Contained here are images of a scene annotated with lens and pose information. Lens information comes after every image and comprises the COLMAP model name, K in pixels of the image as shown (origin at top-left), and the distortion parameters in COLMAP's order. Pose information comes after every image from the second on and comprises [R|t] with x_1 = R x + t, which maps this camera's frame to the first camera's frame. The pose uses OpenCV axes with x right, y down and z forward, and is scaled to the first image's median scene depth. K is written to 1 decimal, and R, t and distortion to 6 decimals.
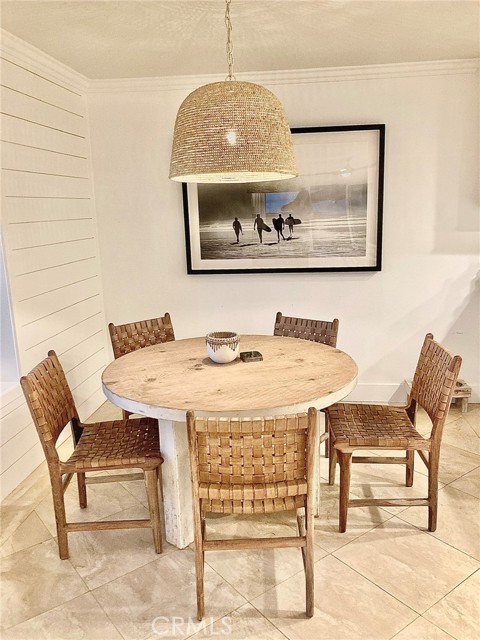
lens RADIAL K [[524.8, 0, 240.0], [0, 524.8, 320.0], [0, 0, 1]] dist [0.026470, -0.015867]
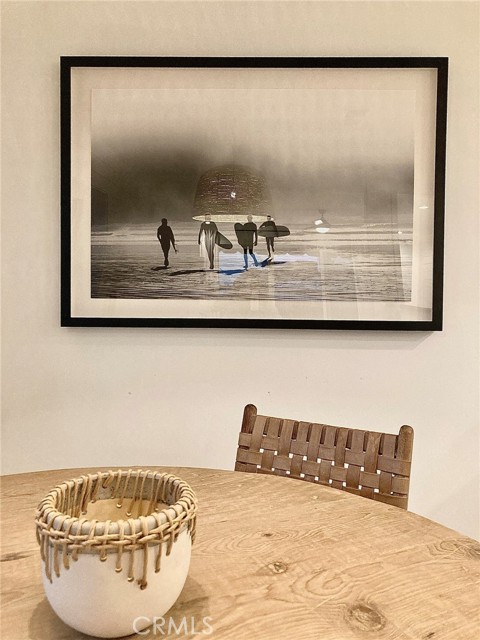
lens RADIAL K [[524.8, 0, 240.0], [0, 524.8, 320.0], [0, 0, 1]] dist [0.026470, -0.015867]
pose [[0.995246, 0.035141, 0.090838, 0.023061], [-0.018092, 0.983113, -0.182102, -0.005514], [-0.095703, 0.179593, 0.979075, 0.509827]]
